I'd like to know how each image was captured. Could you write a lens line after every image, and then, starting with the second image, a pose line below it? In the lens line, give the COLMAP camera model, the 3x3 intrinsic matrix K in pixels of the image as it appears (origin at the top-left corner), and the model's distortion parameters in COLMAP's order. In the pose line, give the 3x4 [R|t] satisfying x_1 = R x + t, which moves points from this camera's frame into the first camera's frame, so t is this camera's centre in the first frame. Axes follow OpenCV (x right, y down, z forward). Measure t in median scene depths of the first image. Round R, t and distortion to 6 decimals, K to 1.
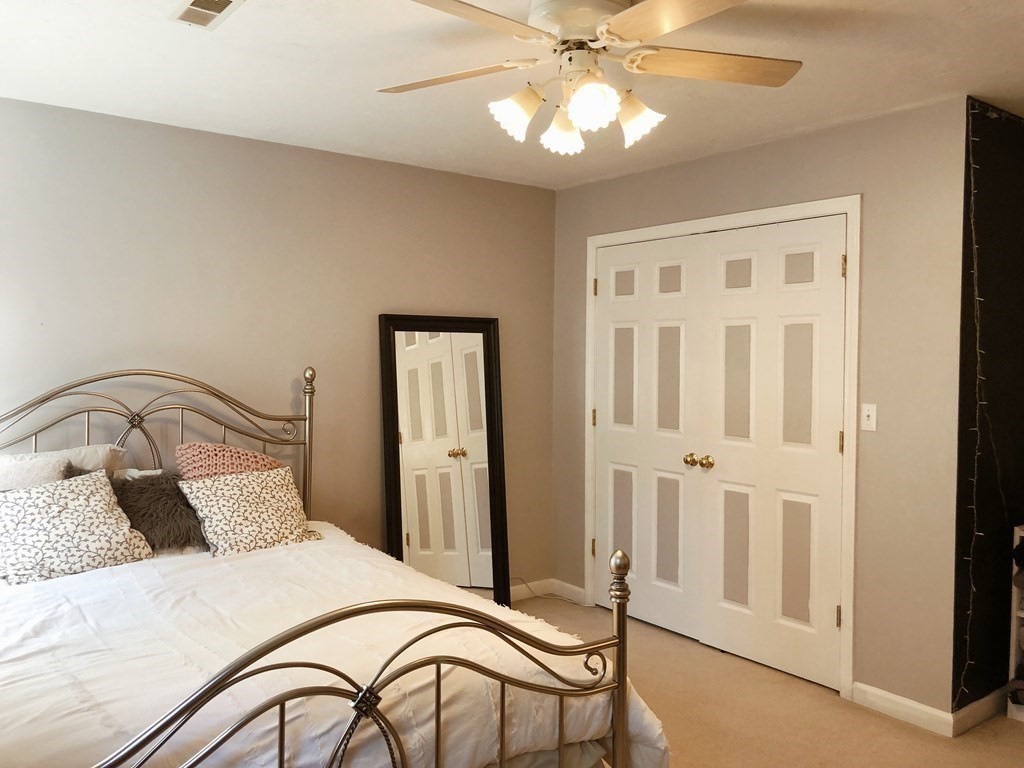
lens RADIAL K [[844.7, 0, 512.6], [0, 844.7, 382.1], [0, 0, 1]] dist [0.035836, -0.020652]
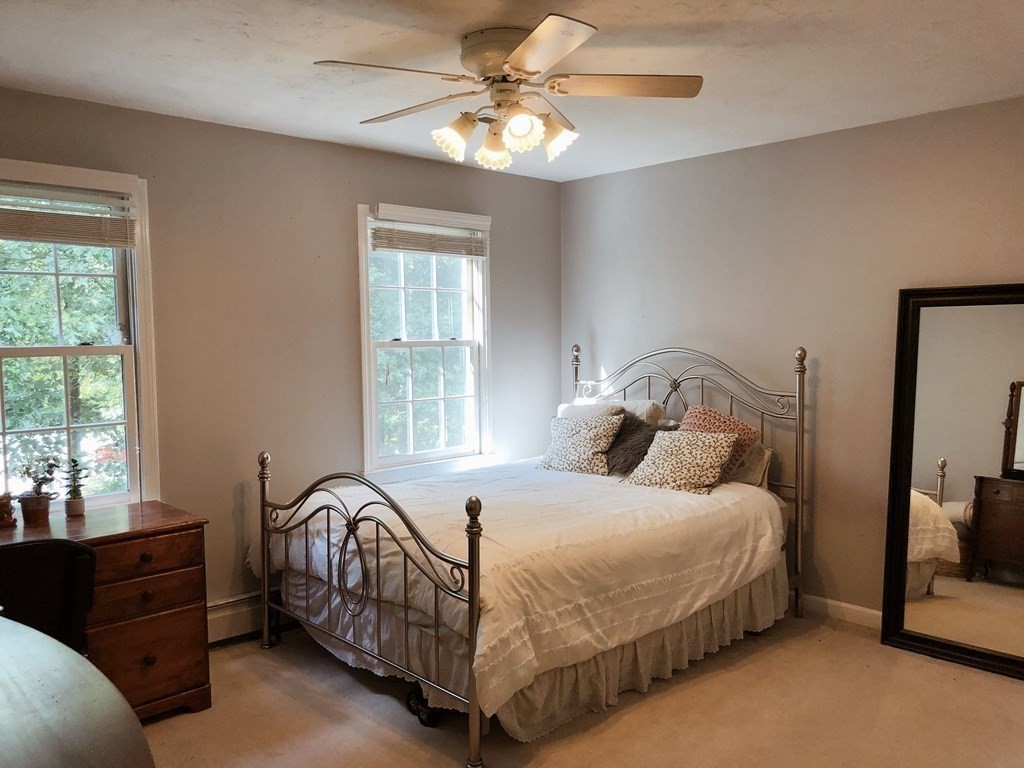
lens RADIAL K [[844.7, 0, 512.7], [0, 844.7, 385.7], [0, 0, 1]] dist [0.035836, -0.020652]
pose [[0.122002, 0.058268, -0.990818, 1.096079], [-0.026810, 0.998104, 0.055396, -0.026091], [0.992168, 0.019806, 0.123333, 0.730873]]
